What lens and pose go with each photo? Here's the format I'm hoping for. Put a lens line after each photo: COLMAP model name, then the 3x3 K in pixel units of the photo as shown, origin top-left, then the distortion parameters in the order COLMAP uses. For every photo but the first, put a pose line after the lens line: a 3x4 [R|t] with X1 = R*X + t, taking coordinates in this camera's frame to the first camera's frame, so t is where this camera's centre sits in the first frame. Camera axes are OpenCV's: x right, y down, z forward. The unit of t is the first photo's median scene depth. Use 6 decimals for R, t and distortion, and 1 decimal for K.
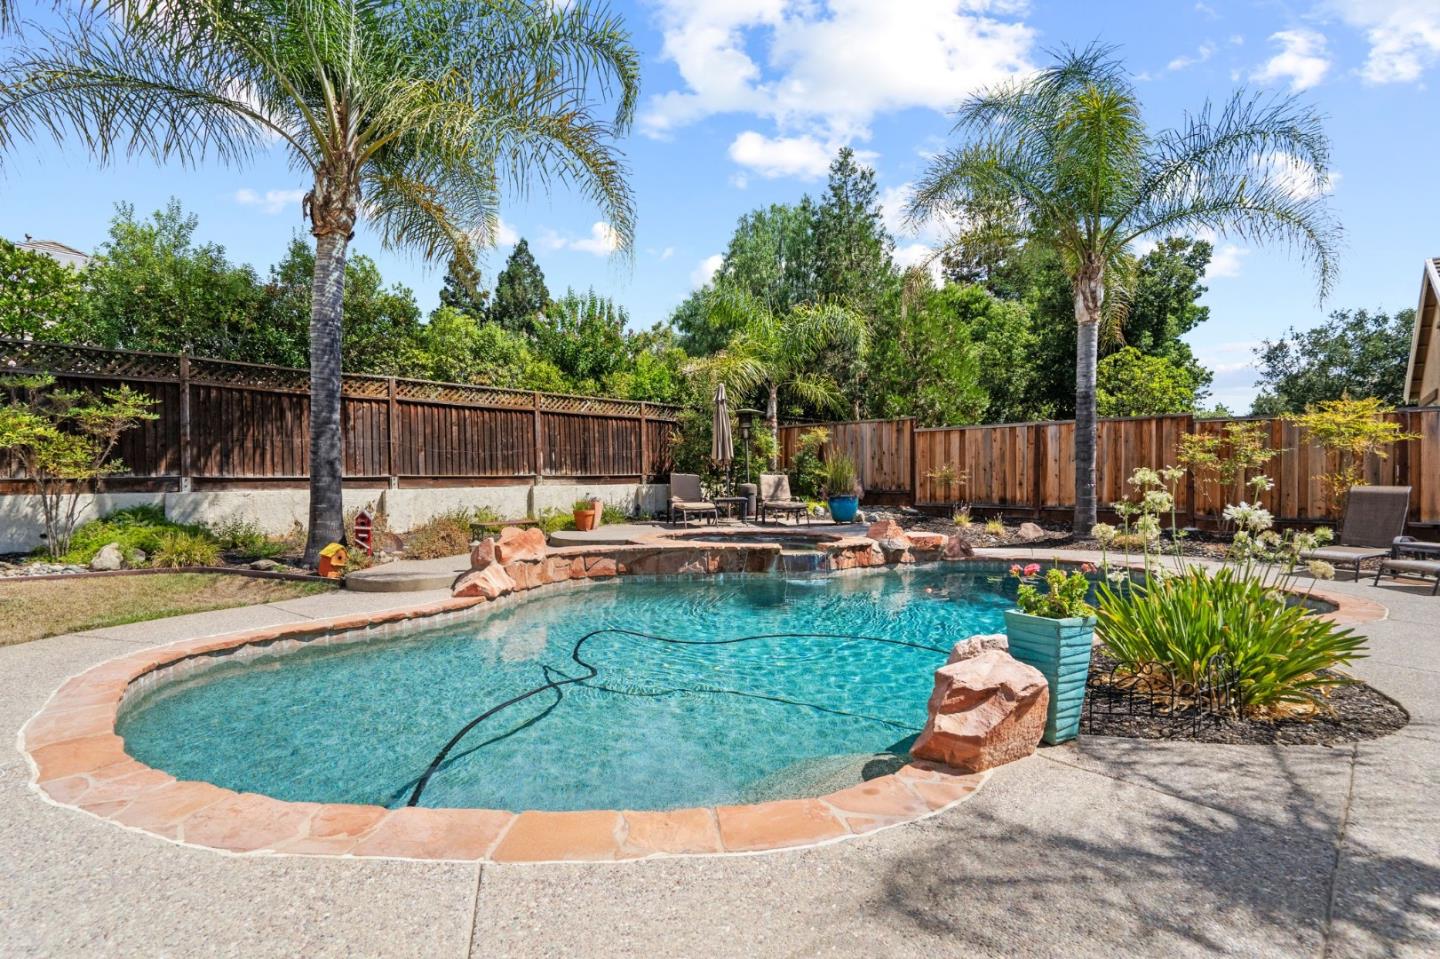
lens RADIAL K [[654.3, 0, 719.4], [0, 654.3, 479.8], [0, 0, 1]] dist [-0.003582, 0.001040]
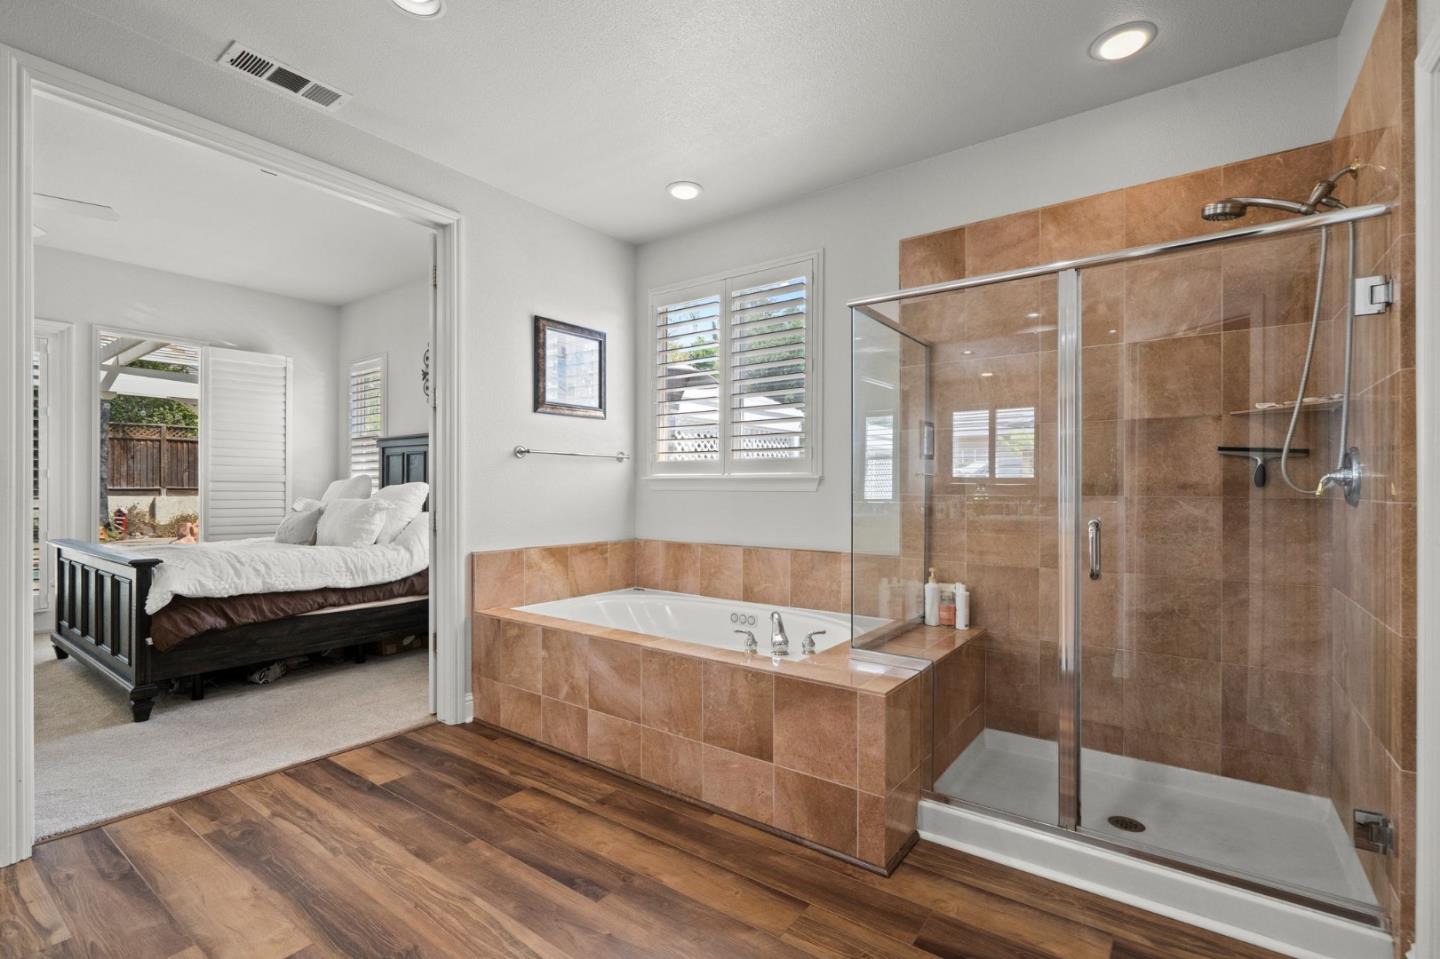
lens RADIAL K [[654.3, 0, 718.6], [0, 654.3, 486.7], [0, 0, 1]] dist [-0.003582, 0.001040]
pose [[0.993812, 0.010589, 0.110567, 0.797656], [-0.009891, 0.999928, -0.006858, -0.013808], [-0.110632, 0.005722, 0.993845, -0.861090]]
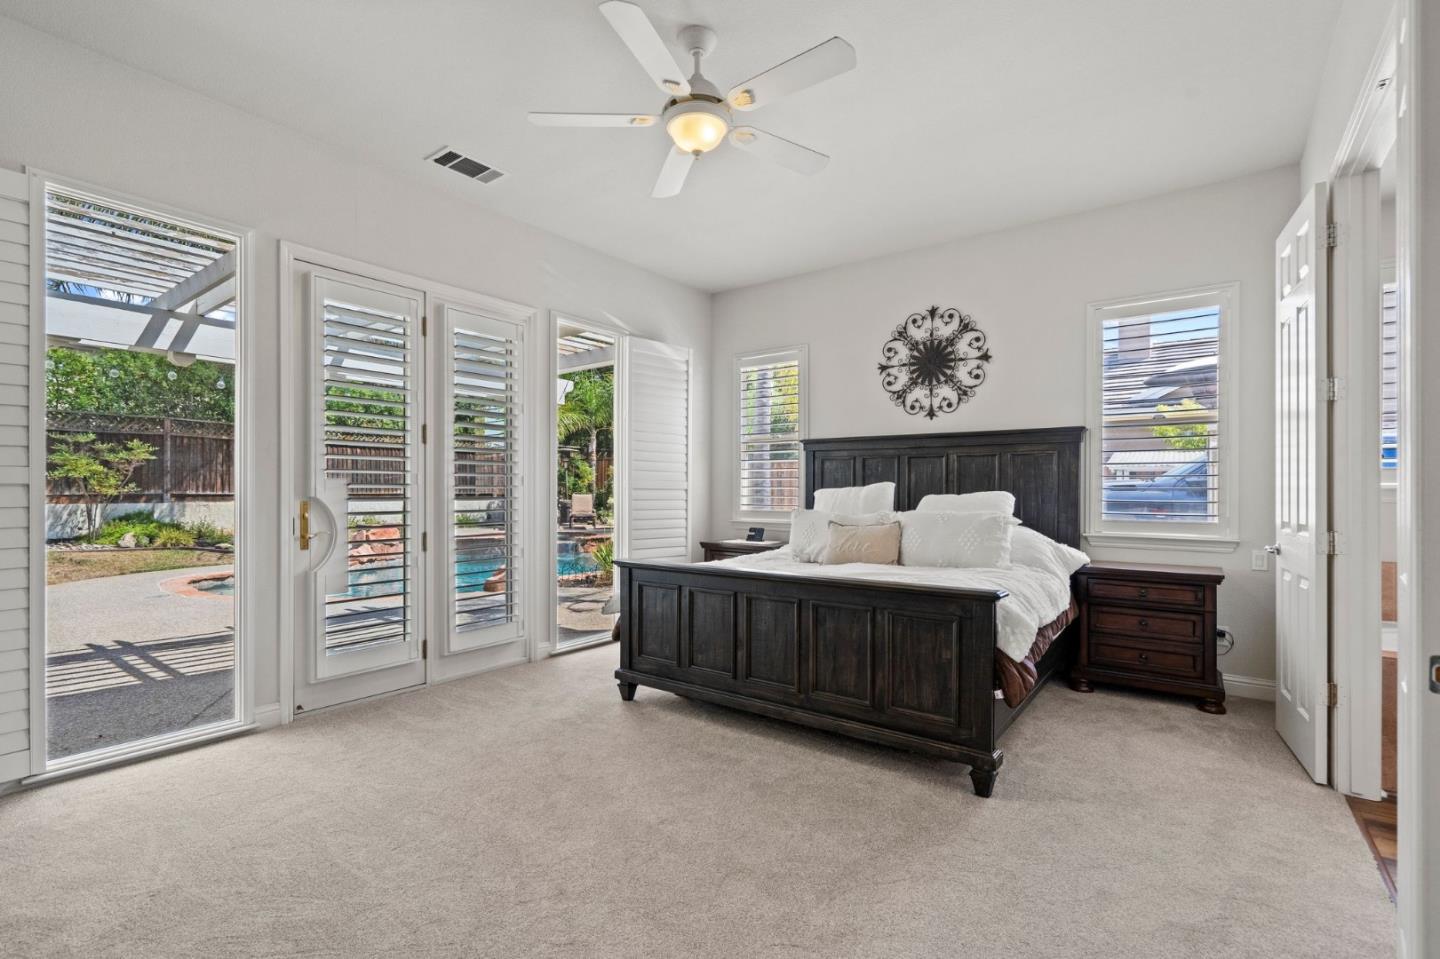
lens RADIAL K [[654.3, 0, 719.0], [0, 654.3, 480.1], [0, 0, 1]] dist [-0.003582, 0.001040]
pose [[0.993991, 0.012544, 0.108738, 0.349191], [-0.010040, 0.999672, -0.023546, -0.013038], [-0.108998, 0.022313, 0.993792, -0.731984]]
